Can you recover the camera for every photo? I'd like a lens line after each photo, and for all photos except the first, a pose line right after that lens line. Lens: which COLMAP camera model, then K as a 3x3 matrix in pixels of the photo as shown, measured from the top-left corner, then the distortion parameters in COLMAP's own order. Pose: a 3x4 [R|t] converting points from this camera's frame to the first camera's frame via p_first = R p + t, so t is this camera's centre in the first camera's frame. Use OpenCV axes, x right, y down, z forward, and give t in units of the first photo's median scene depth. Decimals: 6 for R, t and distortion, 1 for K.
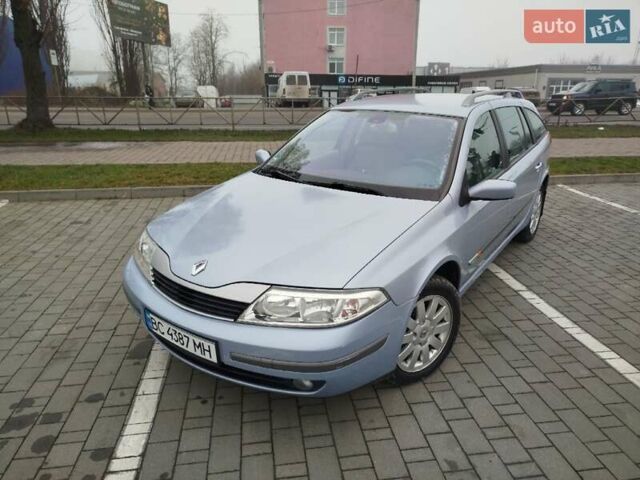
lens RADIAL K [[443.1, 0, 325.1], [0, 443.1, 237.0], [0, 0, 1]] dist [0.013251, 0.005599]
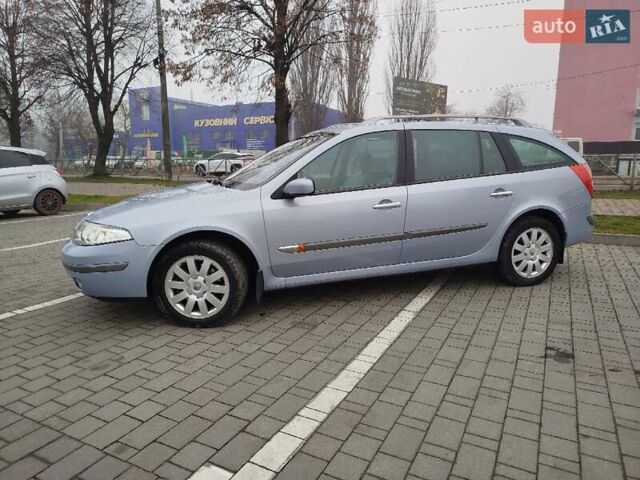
lens RADIAL K [[443.1, 0, 325.1], [0, 443.1, 237.0], [0, 0, 1]] dist [0.013251, 0.005599]
pose [[0.807704, 0.092167, -0.582340, 1.050121], [-0.181831, 0.978501, -0.097331, 0.113447], [0.560849, 0.184502, 0.807098, 0.126916]]
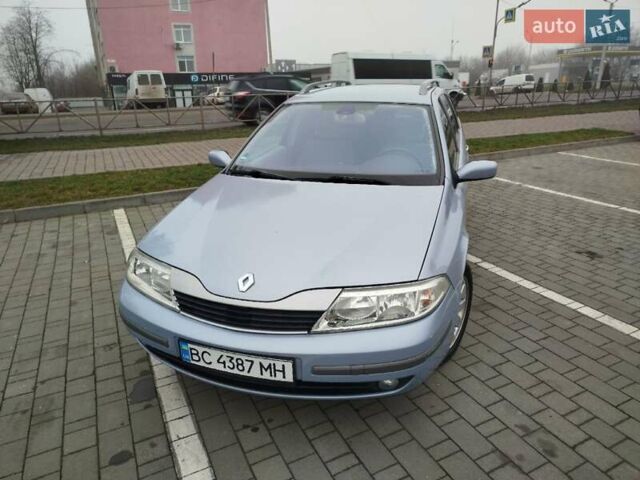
lens RADIAL K [[443.1, 0, 321.4], [0, 443.1, 234.1], [0, 0, 1]] dist [0.013251, 0.005599]
pose [[0.951649, -0.121981, 0.281932, -0.282472], [0.122478, 0.992343, 0.015927, -0.015967], [-0.281716, 0.019373, 0.959302, 0.074407]]
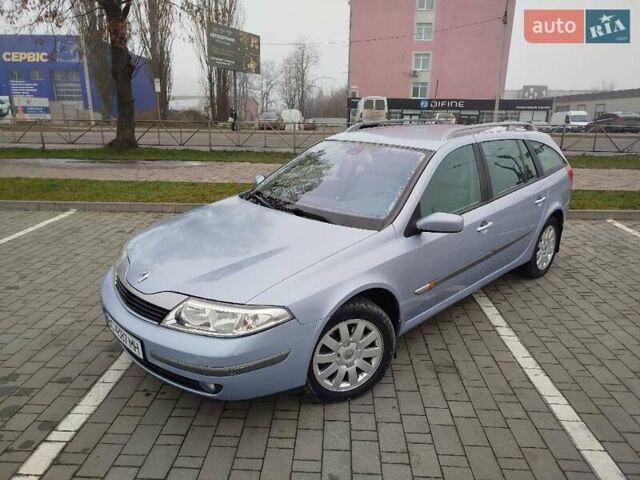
lens RADIAL K [[443.1, 0, 323.1], [0, 443.1, 236.3], [0, 0, 1]] dist [0.013251, 0.005599]
pose [[0.981583, 0.057735, -0.182102, 0.284837], [-0.066602, 0.996854, -0.042958, -0.011470], [0.179049, 0.054295, 0.982341, -0.049096]]
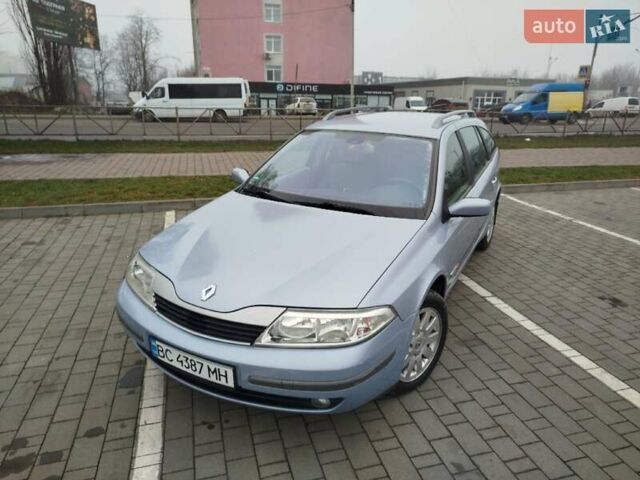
lens RADIAL K [[443.1, 0, 324.0], [0, 443.1, 237.0], [0, 0, 1]] dist [0.013251, 0.005599]
pose [[0.990881, -0.026950, 0.132017, -0.113341], [0.028899, 0.999500, -0.012869, -0.028390], [-0.131604, 0.016566, 0.991164, -0.026148]]
